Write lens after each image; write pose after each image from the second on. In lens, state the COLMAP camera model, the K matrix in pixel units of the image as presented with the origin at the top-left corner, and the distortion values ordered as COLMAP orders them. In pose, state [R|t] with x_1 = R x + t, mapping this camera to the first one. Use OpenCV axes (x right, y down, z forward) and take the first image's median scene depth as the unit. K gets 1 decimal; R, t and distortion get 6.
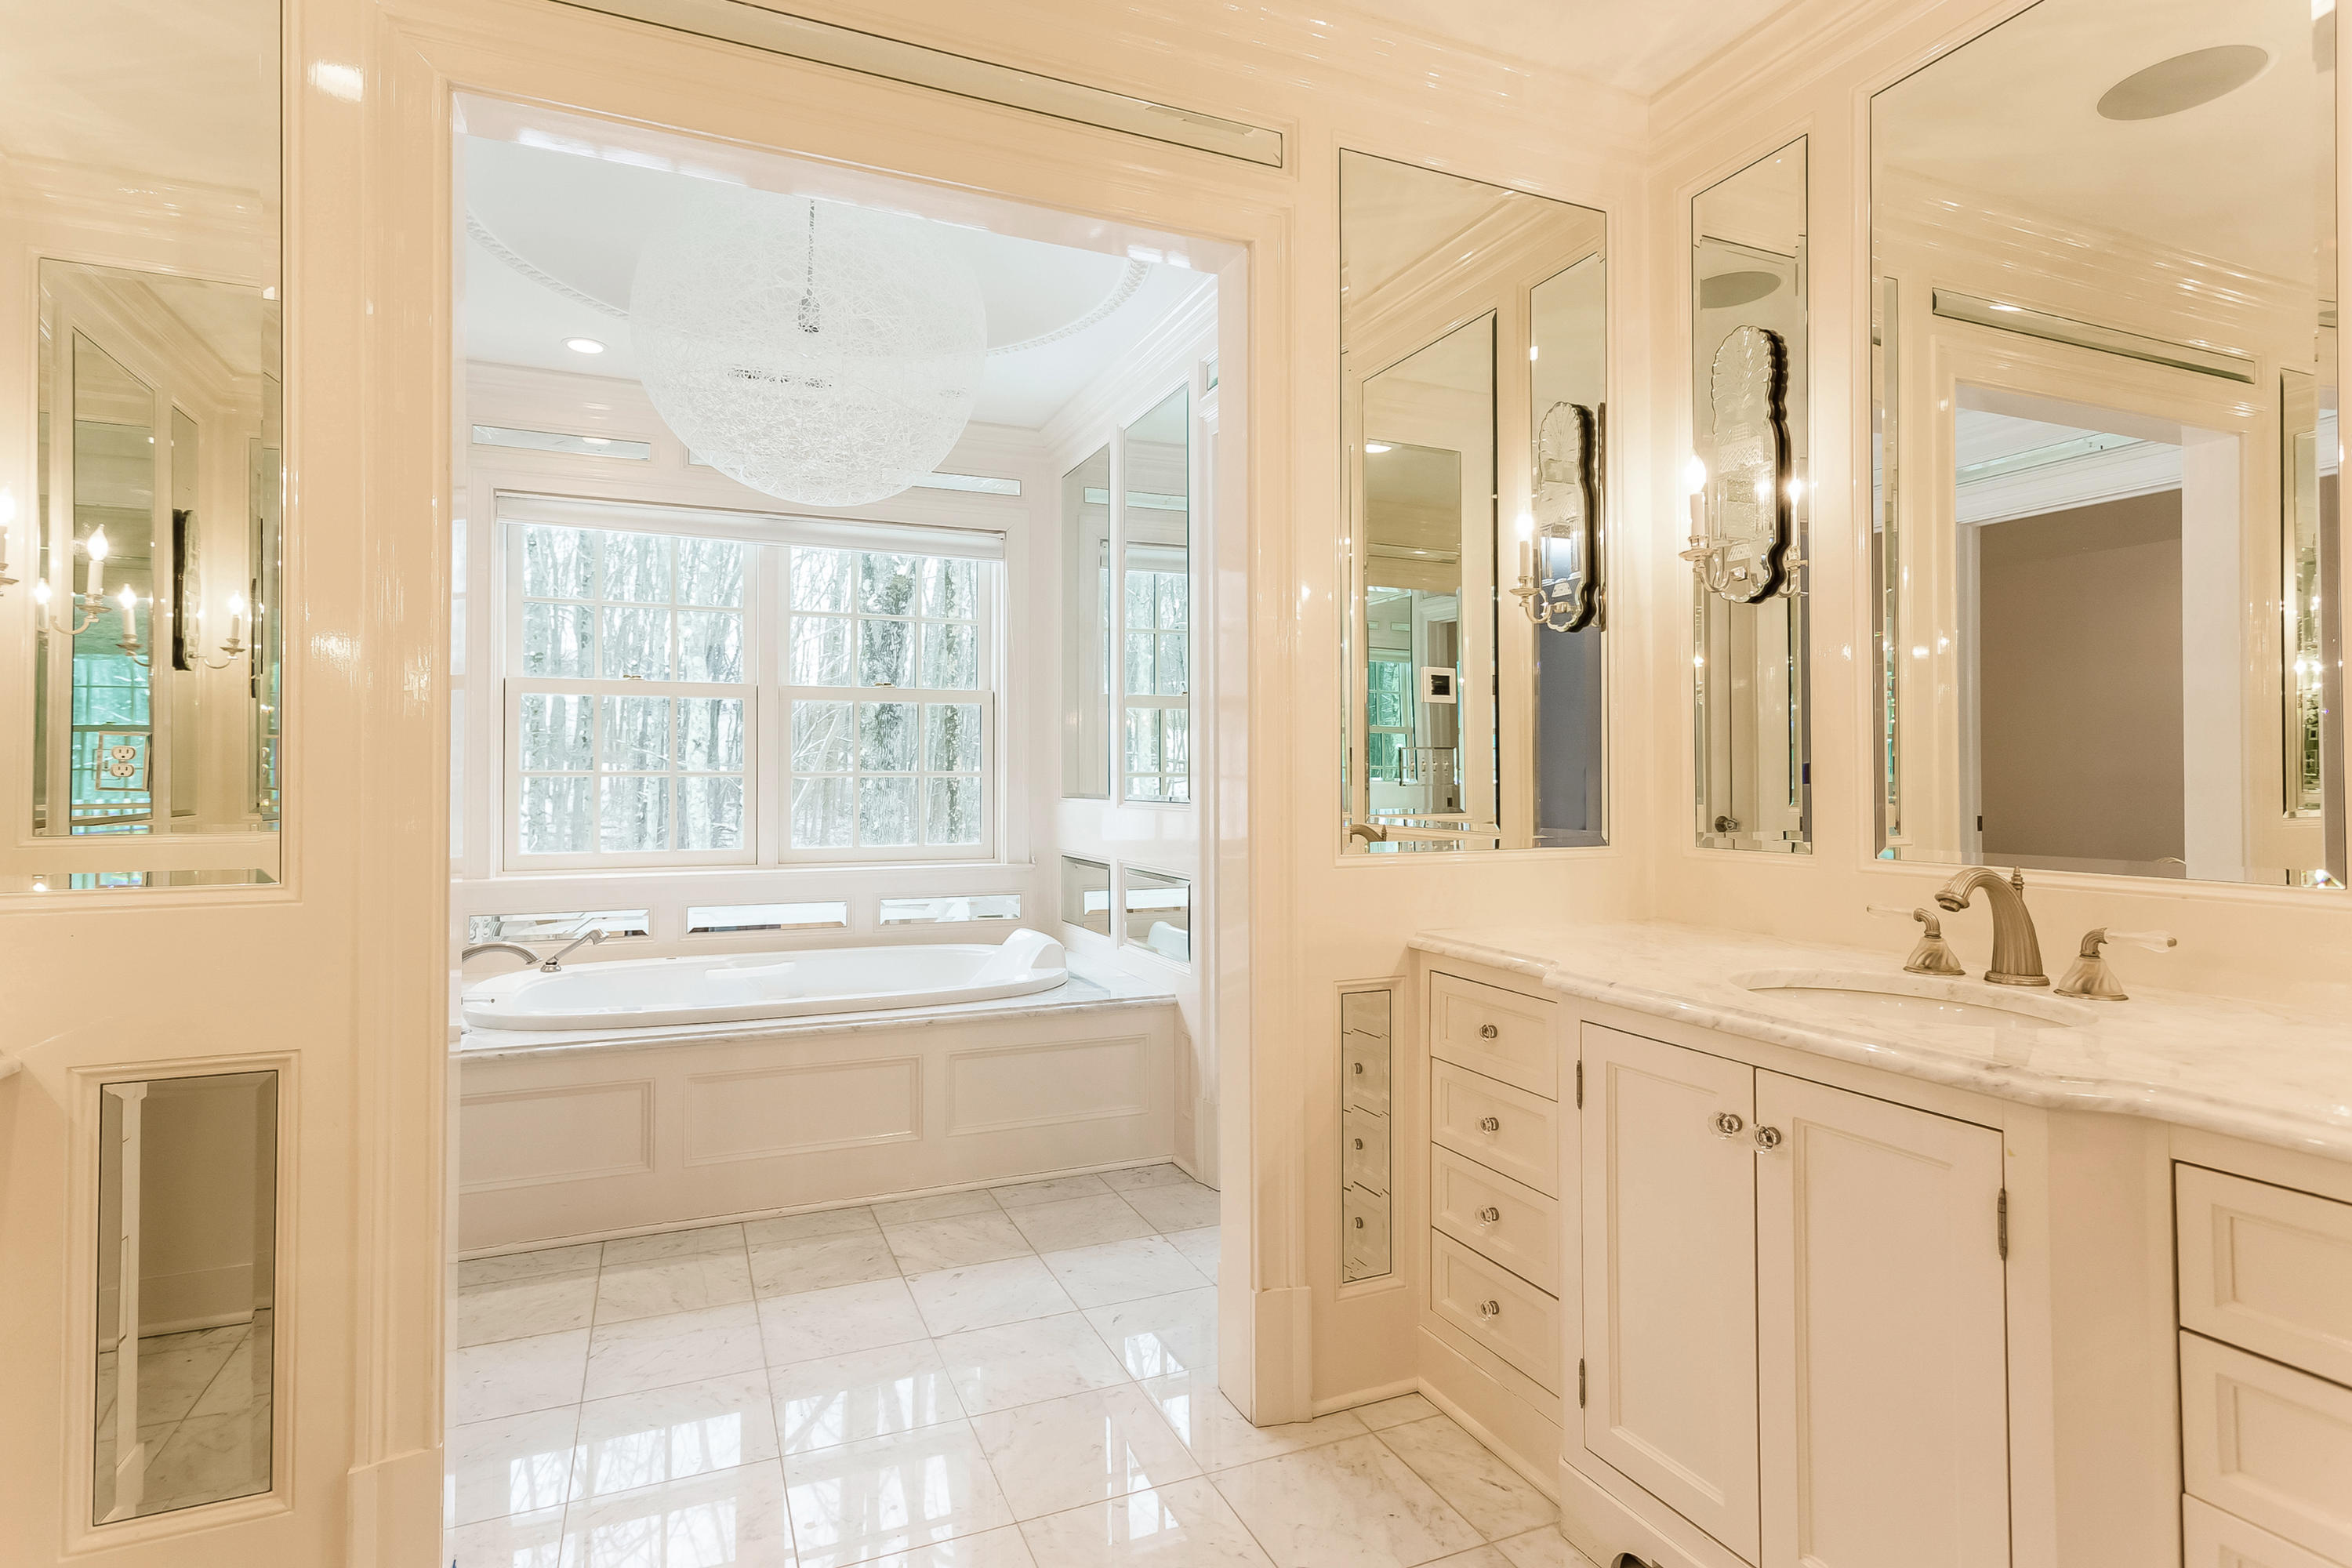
lens RADIAL K [[1134.7, 0, 1133.9], [0, 1134.7, 767.6], [0, 0, 1]] dist [0.009897, 0.001234]
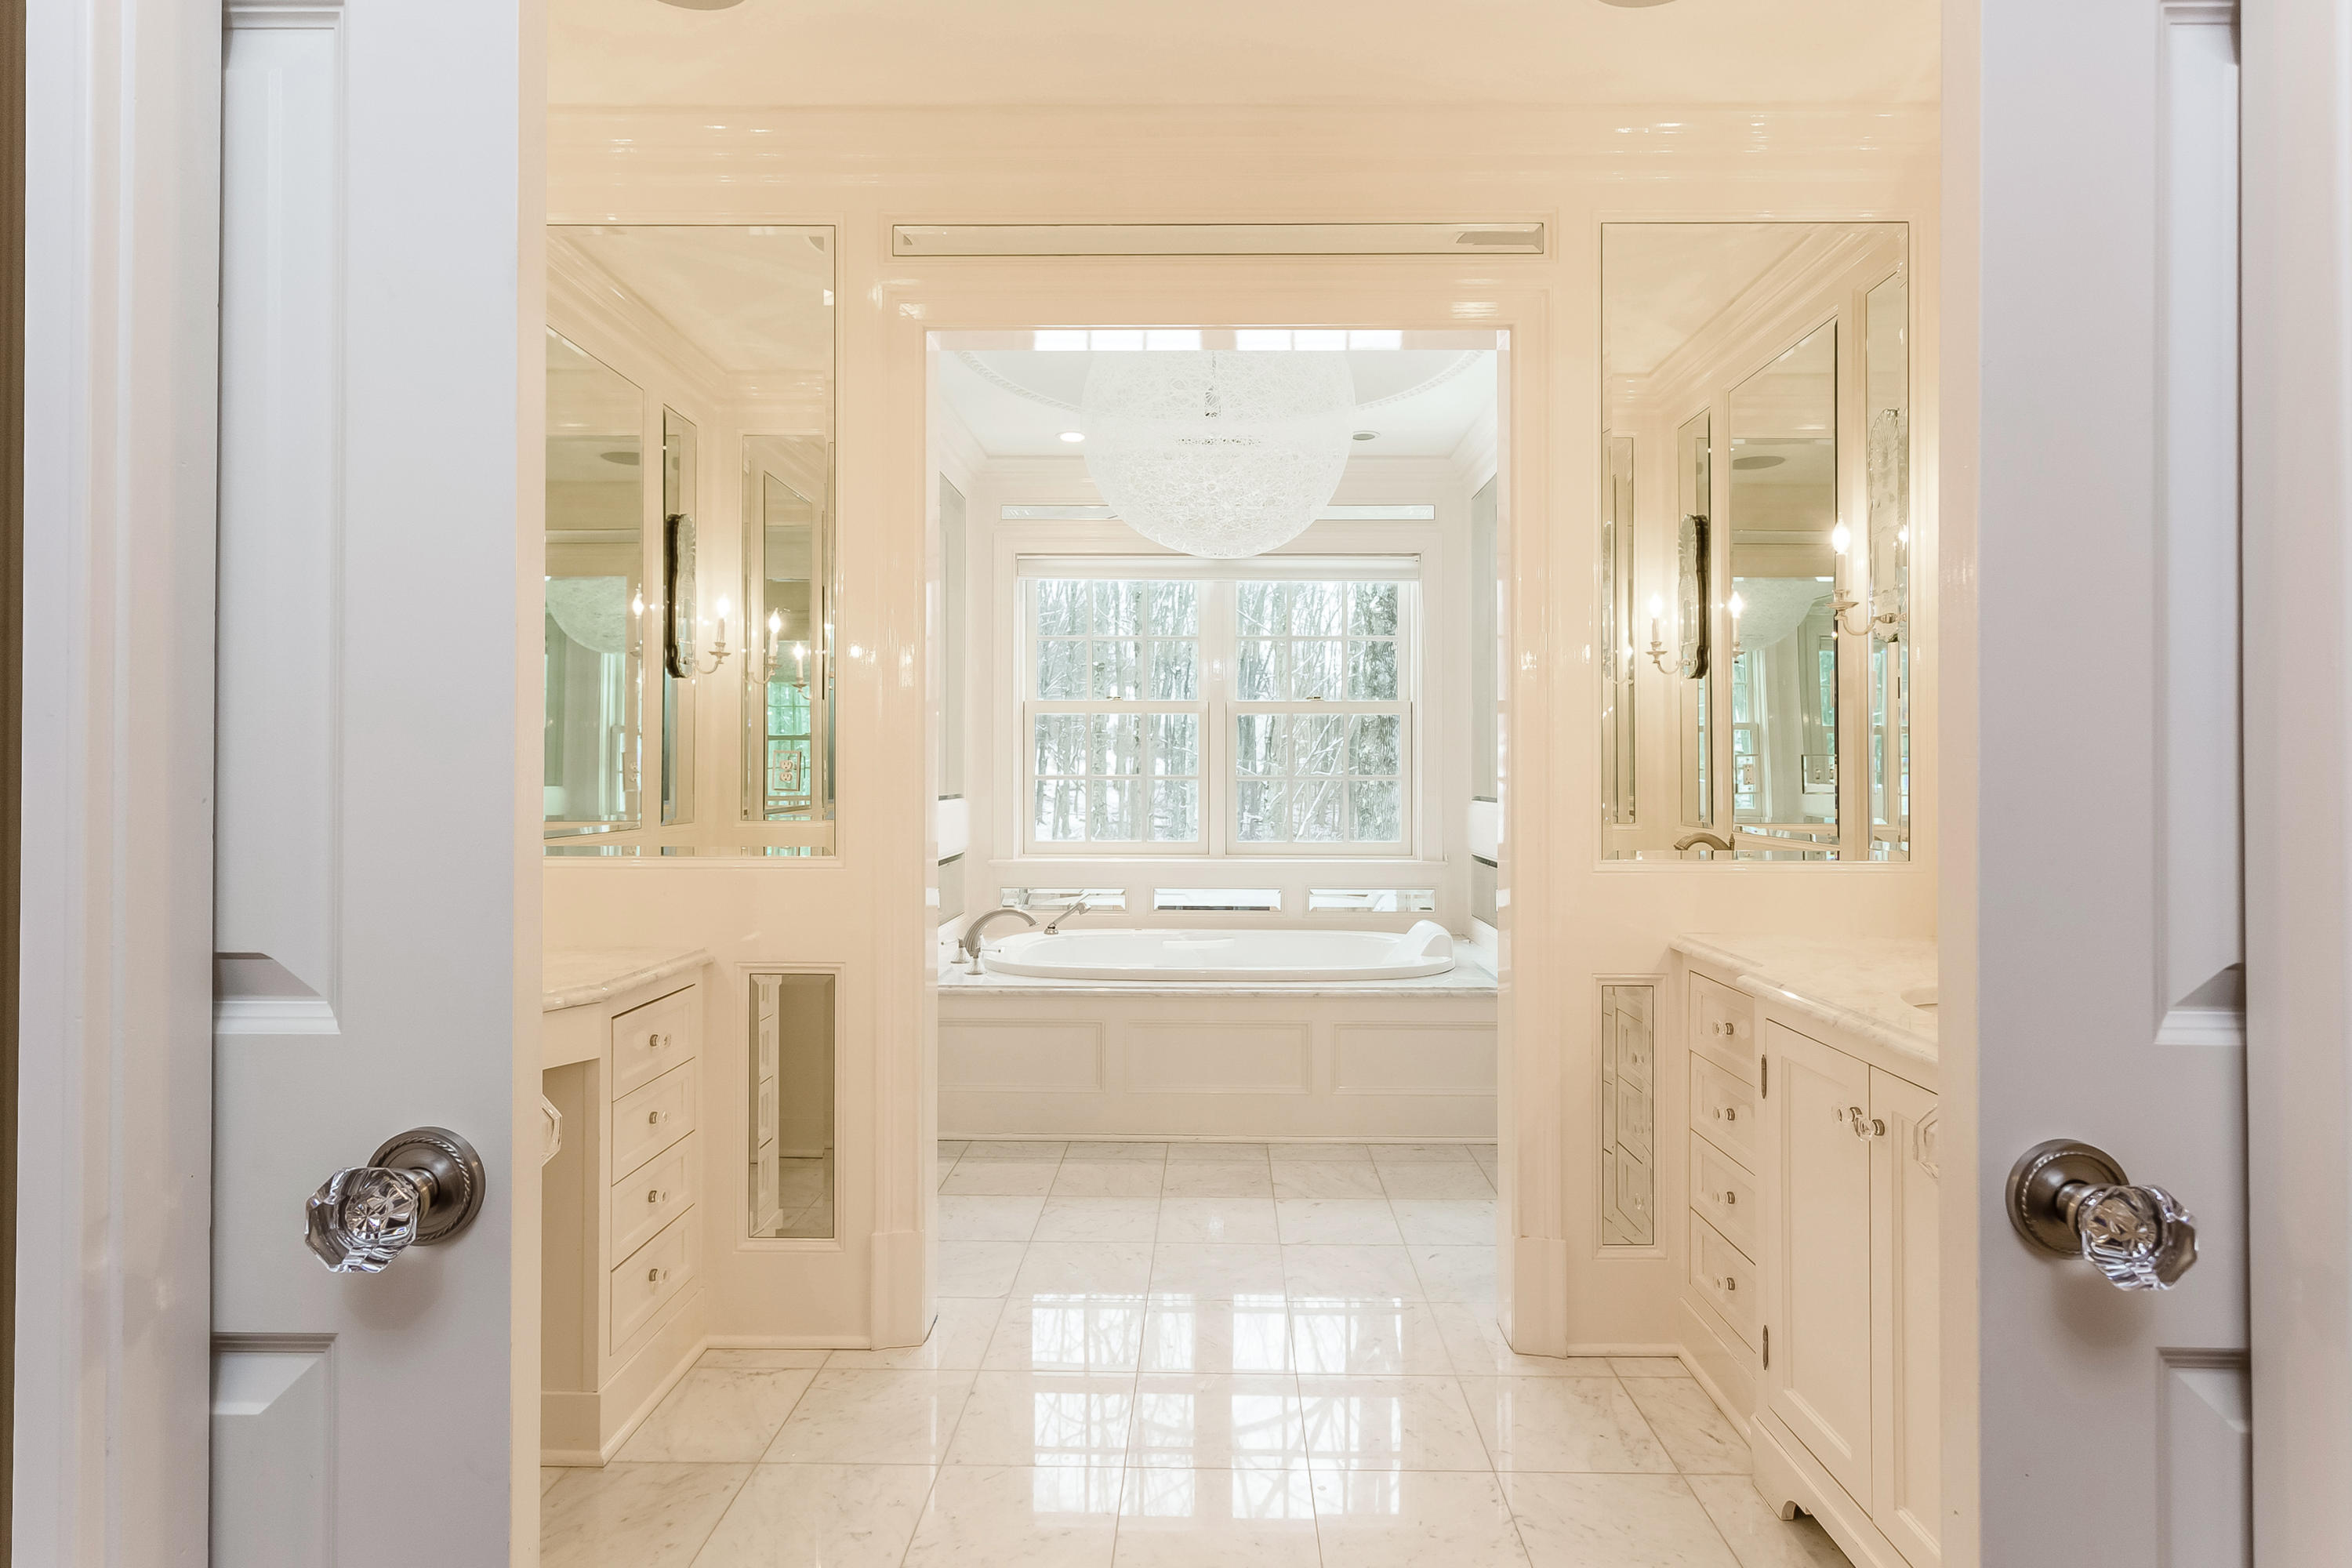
lens RADIAL K [[1134.7, 0, 1165.1], [0, 1134.7, 767.1], [0, 0, 1]] dist [0.009897, 0.001234]
pose [[0.908976, -0.002182, -0.416842, 0.168441], [0.004079, 0.999985, 0.003660, -0.013687], [0.416828, -0.005027, 0.908971, -0.123901]]
